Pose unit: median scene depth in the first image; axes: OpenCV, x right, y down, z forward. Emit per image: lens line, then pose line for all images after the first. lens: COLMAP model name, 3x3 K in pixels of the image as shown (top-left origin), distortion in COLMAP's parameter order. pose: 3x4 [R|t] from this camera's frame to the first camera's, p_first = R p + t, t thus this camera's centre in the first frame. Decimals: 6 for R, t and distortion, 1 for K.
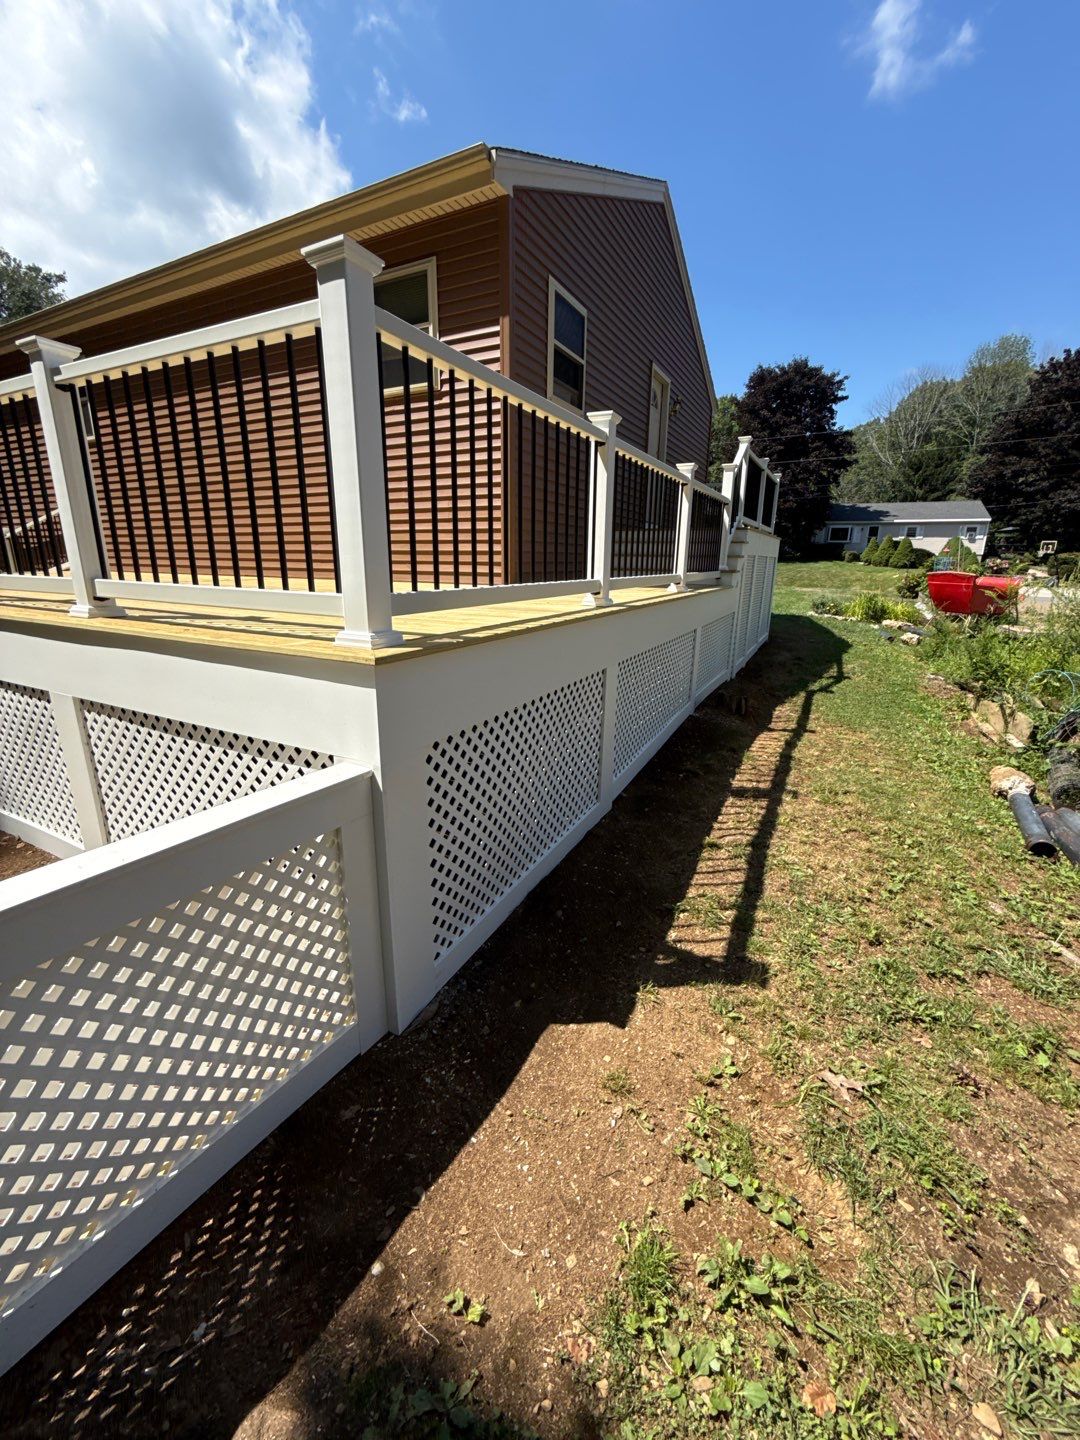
lens RADIAL K [[571.9, 0, 542.3], [0, 571.9, 719.9], [0, 0, 1]] dist [-0.001746, 0.000459]
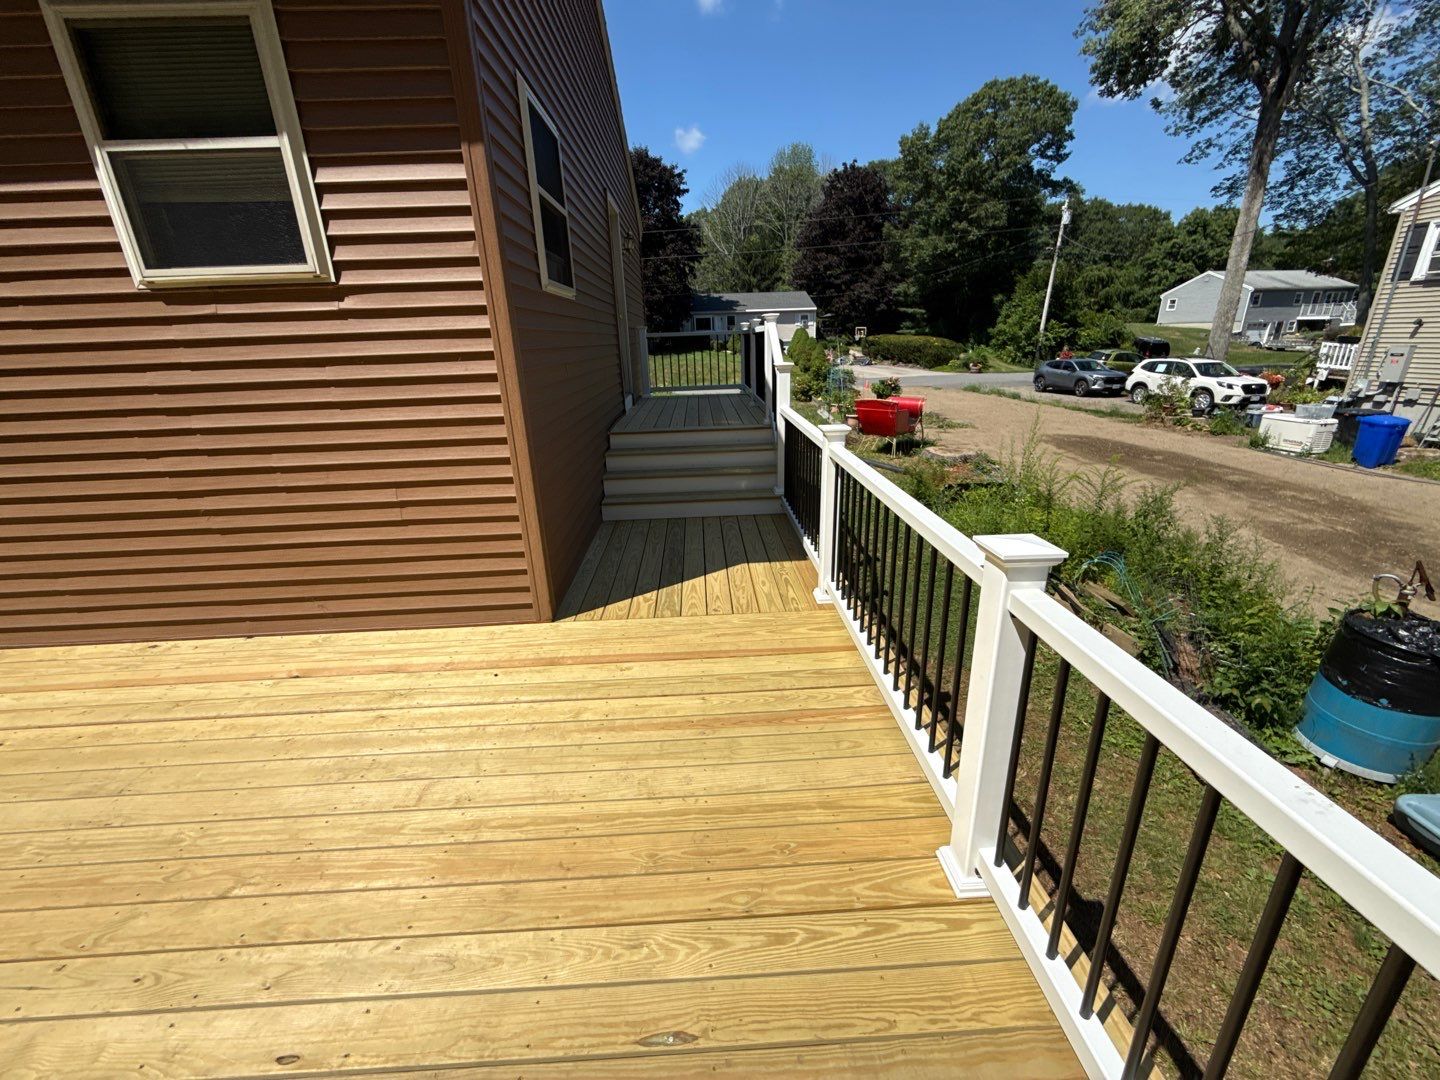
lens RADIAL K [[571.9, 0, 719.7], [0, 571.9, 540.4], [0, 0, 1]] dist [-0.001746, 0.000459]
pose [[0.867711, -0.203117, 0.453674, -0.018483], [0.174929, 0.979096, 0.103782, -0.040549], [-0.465271, -0.010693, 0.885104, 0.047242]]
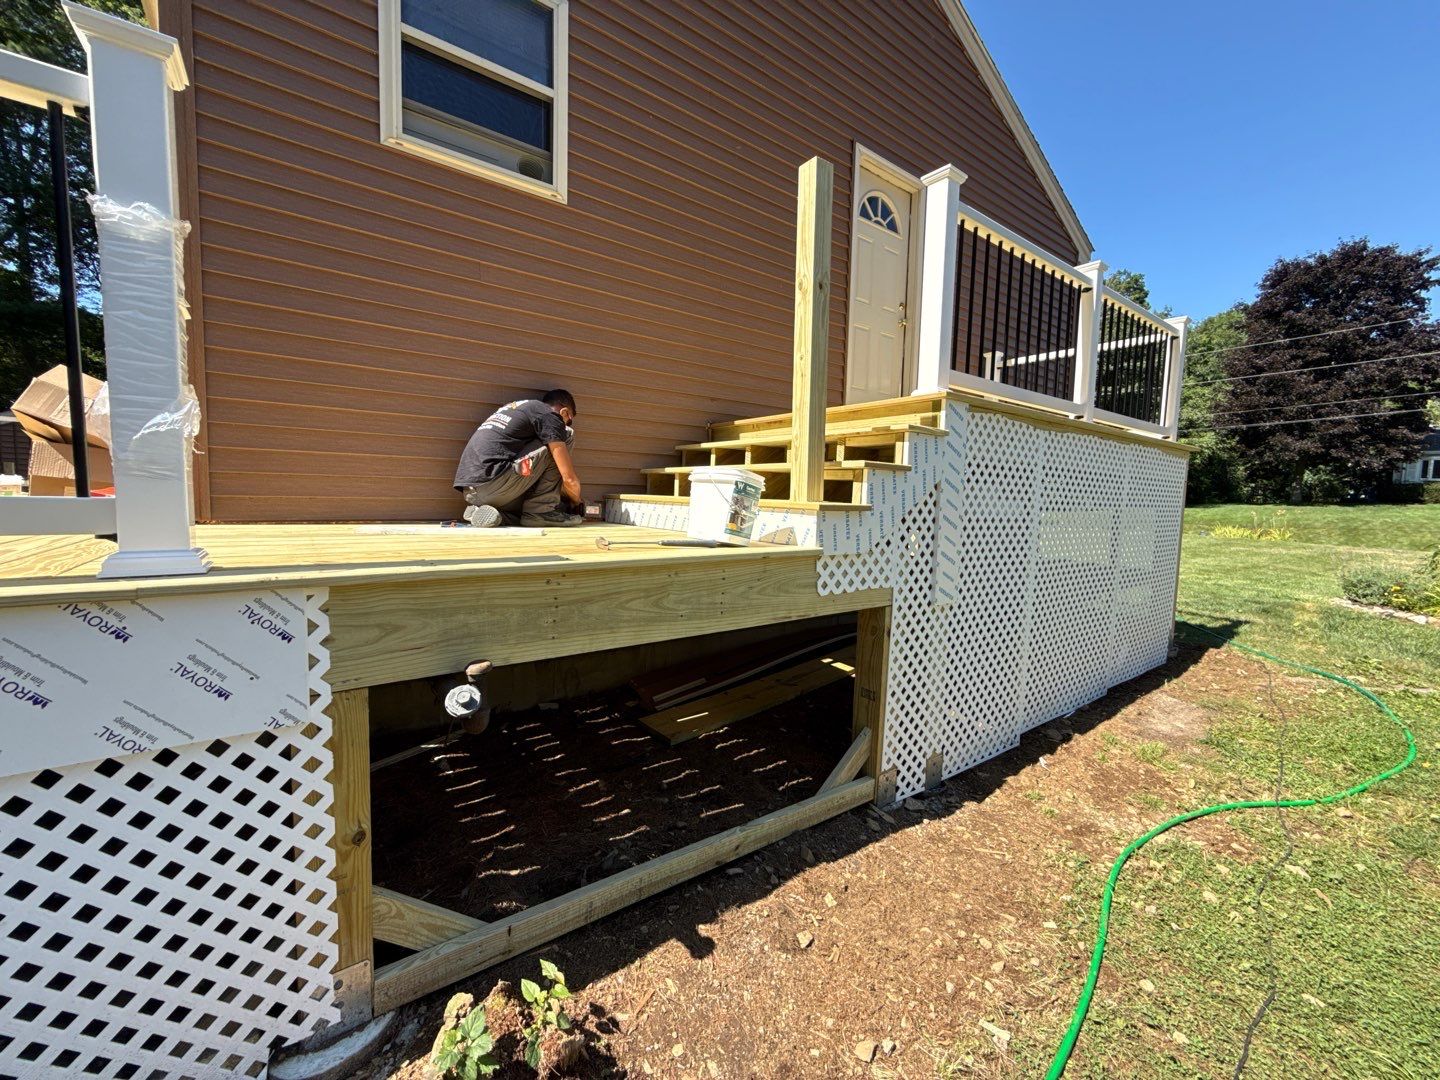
lens RADIAL K [[571.9, 0, 719.6], [0, 571.9, 539.6], [0, 0, 1]] dist [-0.001746, 0.000459]
pose [[0.898734, 0.044116, -0.436269, 0.057847], [-0.131595, 0.976202, -0.172375, -0.023828], [0.418282, 0.212330, 0.883151, 0.092708]]
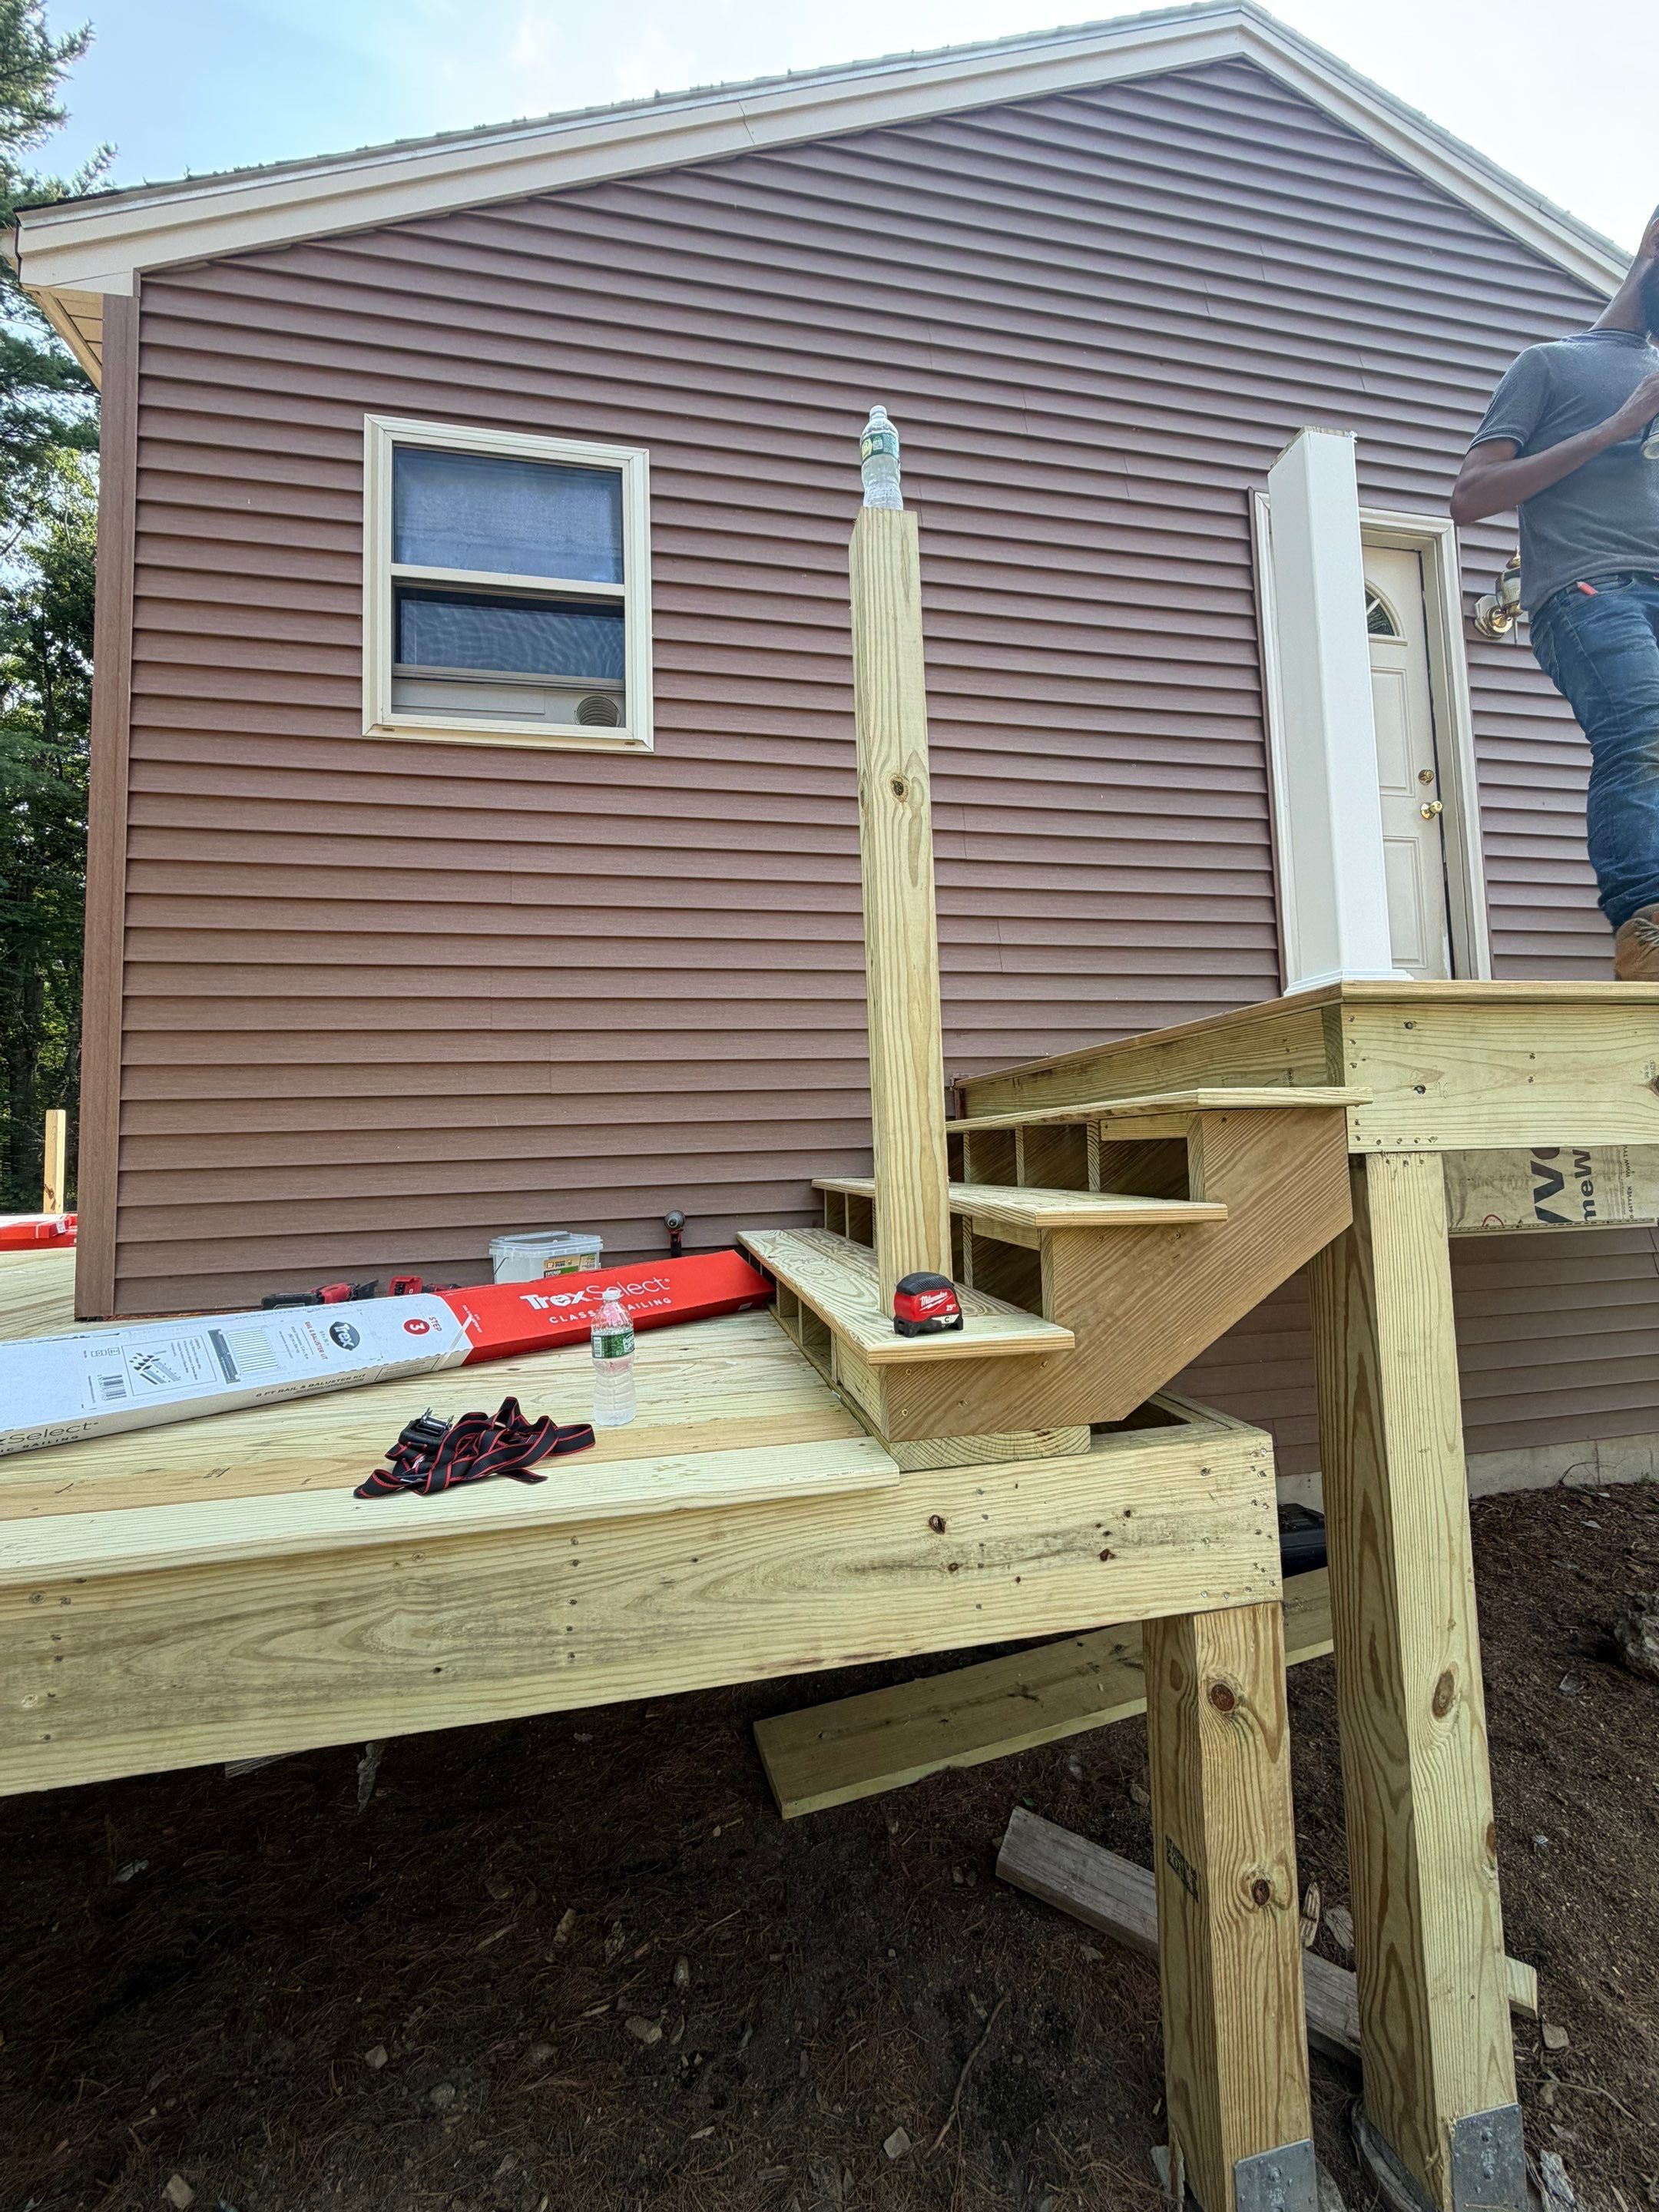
lens RADIAL K [[878.5, 0, 830.7], [0, 878.5, 1096.1], [0, 0, 1]] dist [-0.001746, 0.000459]
pose [[0.632240, -0.081968, -0.770425, 0.064326], [-0.172521, 0.954528, -0.243132, -0.035541], [0.755321, 0.286632, 0.589349, 0.116533]]
